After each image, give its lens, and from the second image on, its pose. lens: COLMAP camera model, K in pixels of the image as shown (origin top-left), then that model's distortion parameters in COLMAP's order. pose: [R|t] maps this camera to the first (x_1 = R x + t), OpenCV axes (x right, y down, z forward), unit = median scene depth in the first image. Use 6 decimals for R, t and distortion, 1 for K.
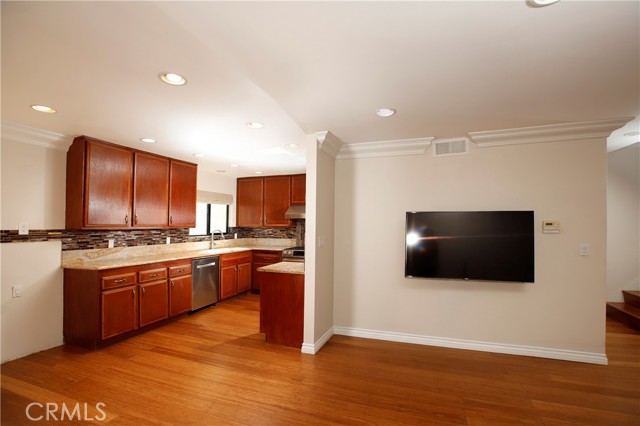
lens RADIAL K [[301.9, 0, 315.8], [0, 301.9, 227.1], [0, 0, 1]] dist [-0.002768, 0.000984]
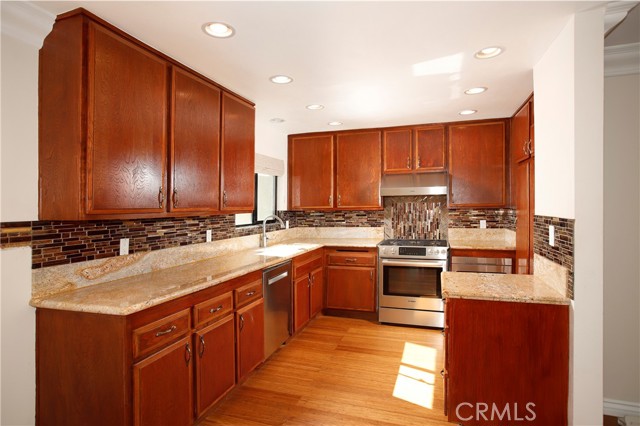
lens RADIAL K [[355.7, 0, 320.0], [0, 355.7, 210.3], [0, 0, 1]] dist [0.004117, 0.001721]
pose [[0.998660, -0.013669, 0.049918, -0.324908], [0.013527, 0.999903, 0.003201, -0.003185], [-0.049957, -0.002522, 0.998748, 0.330891]]
